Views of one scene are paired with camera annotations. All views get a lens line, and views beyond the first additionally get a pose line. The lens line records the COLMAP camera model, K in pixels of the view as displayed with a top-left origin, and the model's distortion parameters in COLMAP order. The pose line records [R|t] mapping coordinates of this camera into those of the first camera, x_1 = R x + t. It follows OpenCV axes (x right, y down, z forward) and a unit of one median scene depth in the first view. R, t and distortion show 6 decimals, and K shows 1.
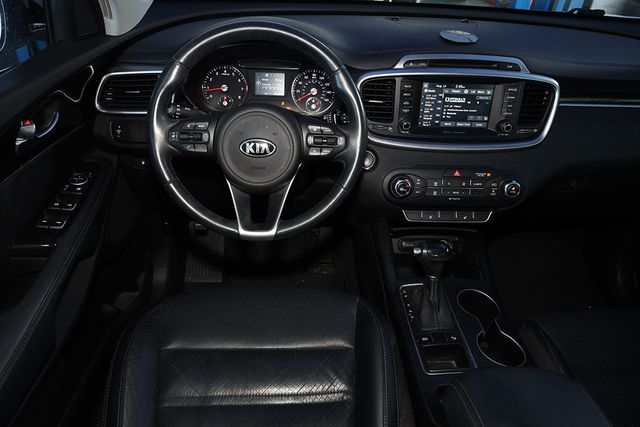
lens RADIAL K [[435.2, 0, 318.2], [0, 435.2, 213.1], [0, 0, 1]] dist [-0.008778, 0.002714]
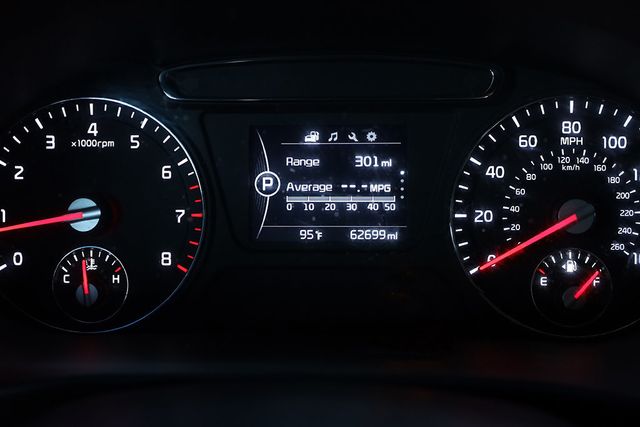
lens RADIAL K [[640.2, 0, 320.4], [0, 640.2, 213.1], [0, 0, 1]] dist [0.004228, 0.000000]
pose [[0.996231, -0.032148, -0.080560, -0.104291], [0.016372, 0.981779, -0.189317, -0.261309], [0.085178, 0.187285, 0.978606, 0.823513]]
